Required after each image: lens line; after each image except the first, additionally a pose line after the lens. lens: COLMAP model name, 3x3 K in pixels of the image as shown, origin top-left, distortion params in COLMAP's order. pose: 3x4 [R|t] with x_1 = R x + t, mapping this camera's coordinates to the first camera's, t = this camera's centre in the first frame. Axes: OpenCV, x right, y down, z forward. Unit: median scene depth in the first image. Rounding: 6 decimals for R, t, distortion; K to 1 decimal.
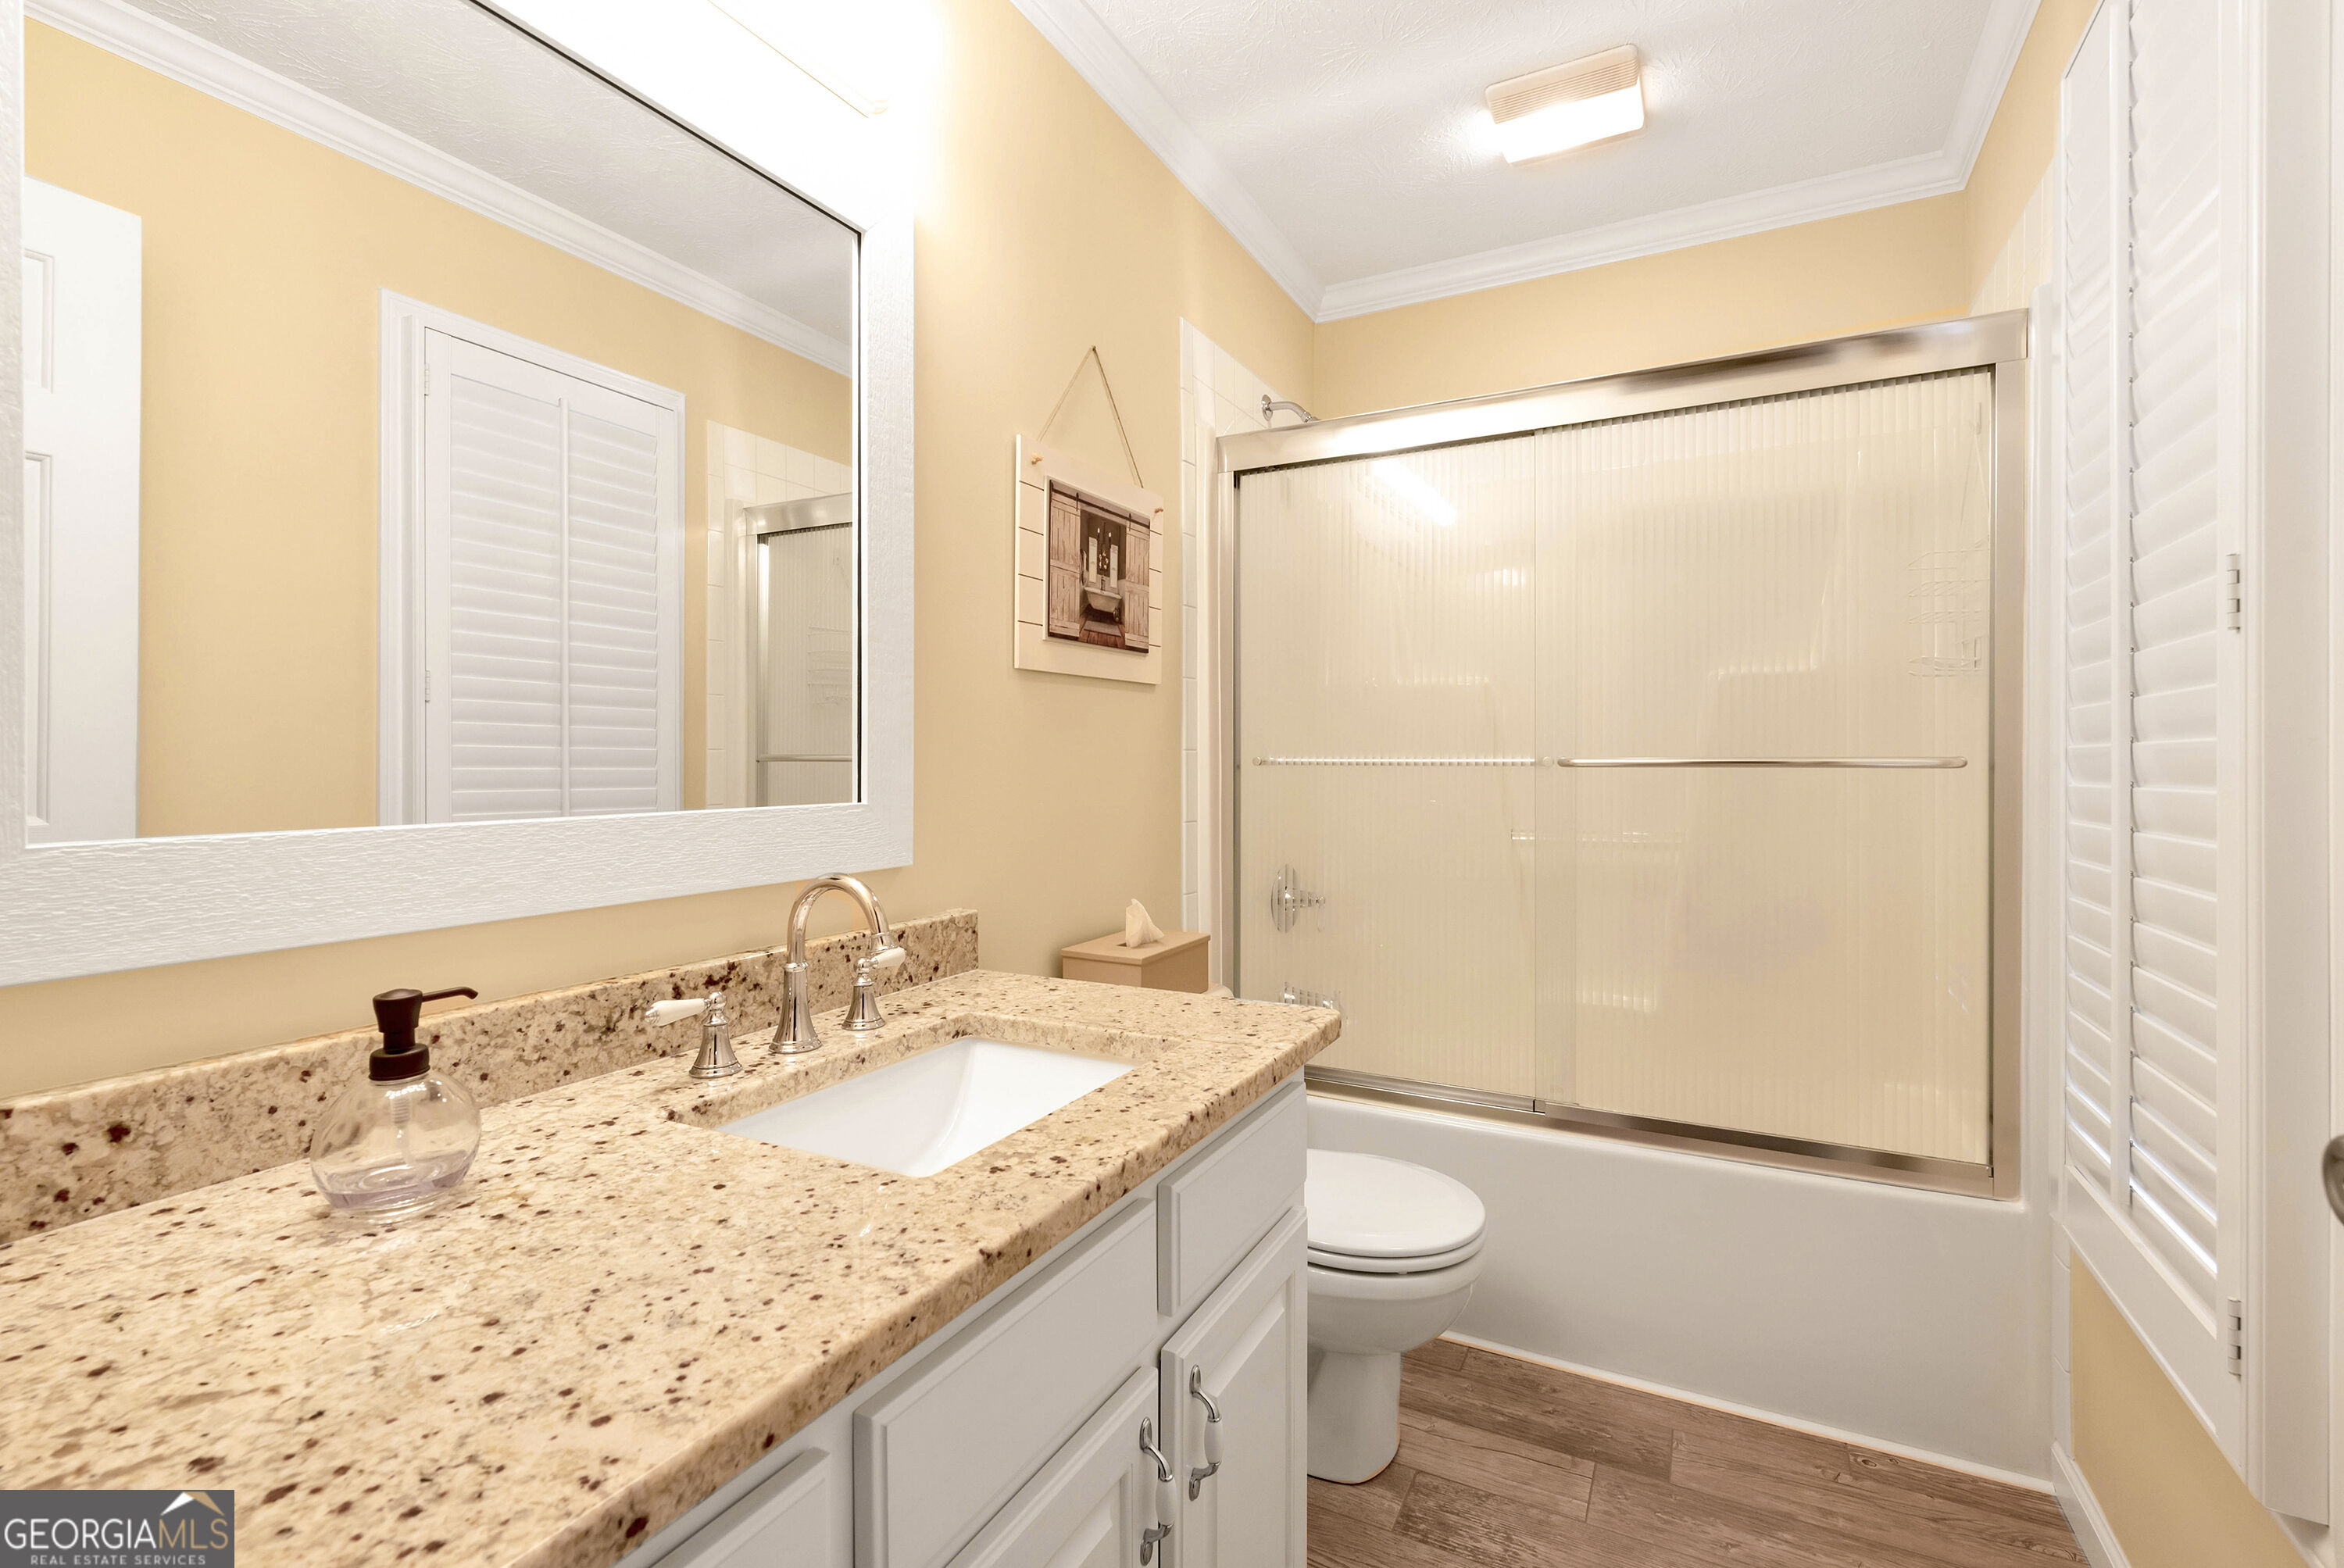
lens RADIAL K [[1035.3, 0, 1184.6], [0, 1035.3, 778.4], [0, 0, 1]] dist [0.000549, 0.000074]
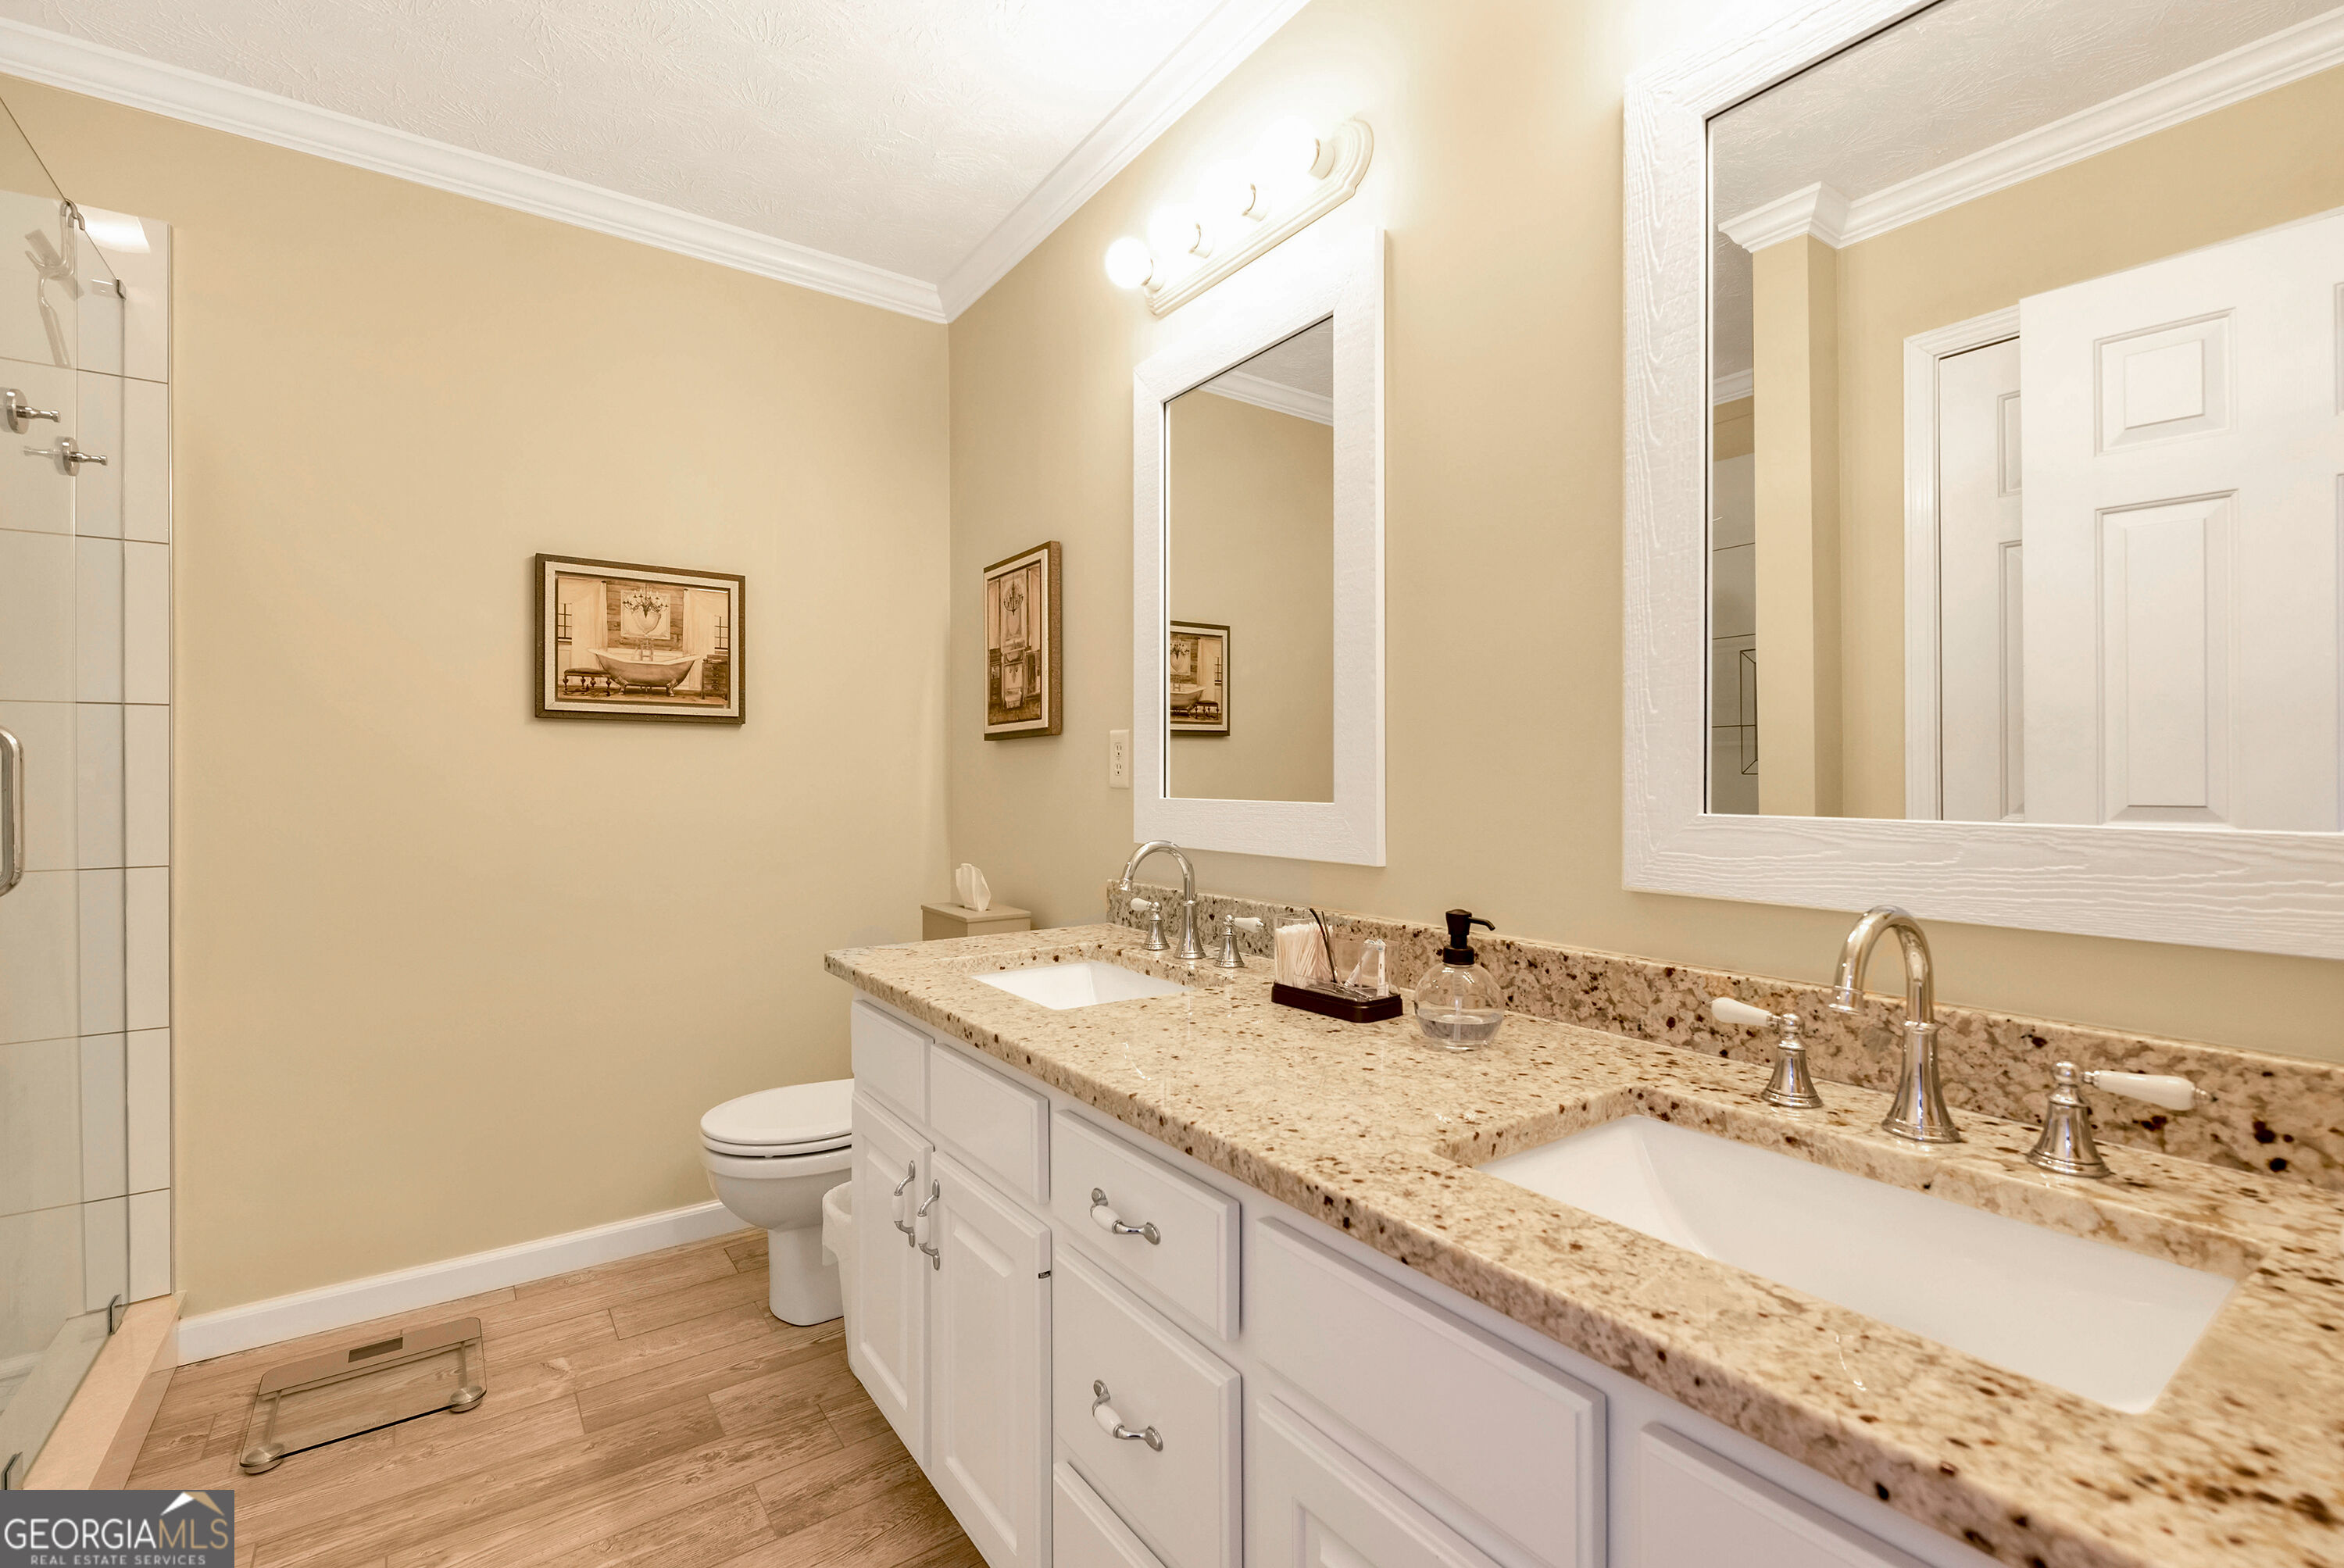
lens RADIAL K [[1058.2, 0, 1171.4], [0, 1058.2, 762.9], [0, 0, 1]] dist [-0.000461, -0.000173]
pose [[-0.464280, -0.000750, -0.885688, 0.664304], [0.002294, 0.999995, -0.002049, -0.016744], [0.885685, -0.002983, -0.464277, 0.990420]]
